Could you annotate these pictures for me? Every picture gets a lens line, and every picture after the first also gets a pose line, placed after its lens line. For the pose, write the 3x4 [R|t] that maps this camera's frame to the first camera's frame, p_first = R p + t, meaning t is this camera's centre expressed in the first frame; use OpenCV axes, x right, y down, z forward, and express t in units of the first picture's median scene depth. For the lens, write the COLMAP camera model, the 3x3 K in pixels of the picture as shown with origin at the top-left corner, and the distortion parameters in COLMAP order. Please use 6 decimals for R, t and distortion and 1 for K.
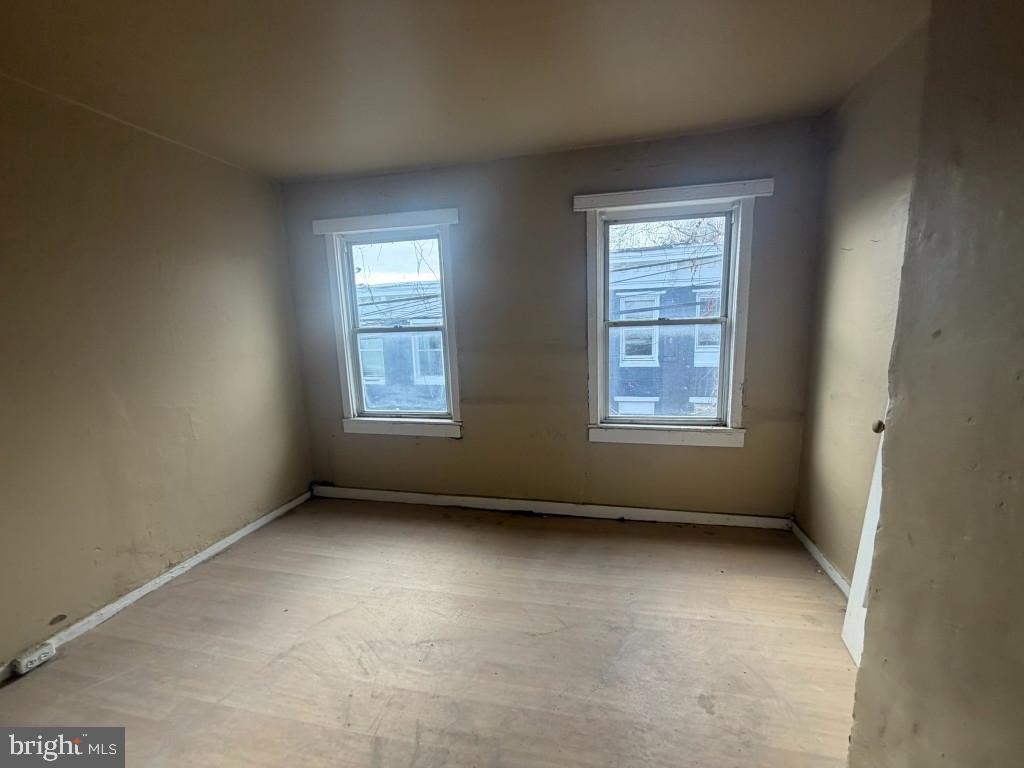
lens RADIAL K [[416.4, 0, 512.0], [0, 416.4, 384.0], [0, 0, 1]] dist [0.002170, 0.000411]
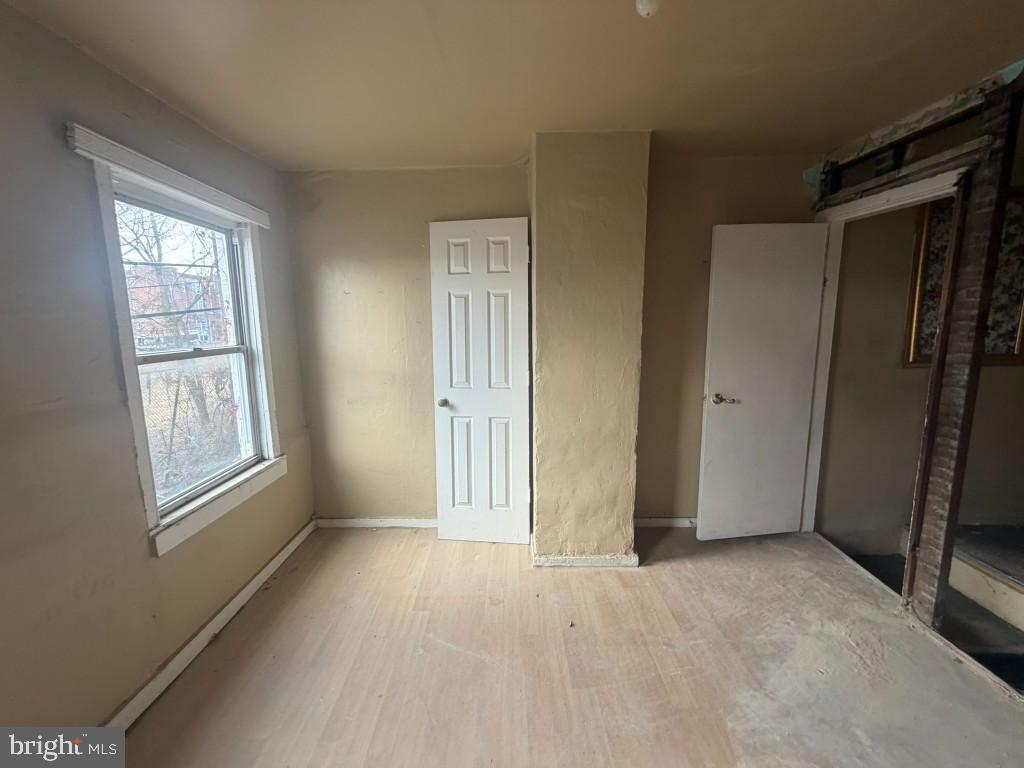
lens RADIAL K [[416.4, 0, 512.0], [0, 416.4, 384.0], [0, 0, 1]] dist [0.002170, 0.000411]
pose [[-0.231159, -0.110341, 0.966639, -0.517708], [0.174522, 0.972730, 0.152771, -0.114220], [-0.957135, 0.204014, -0.205599, 0.642067]]
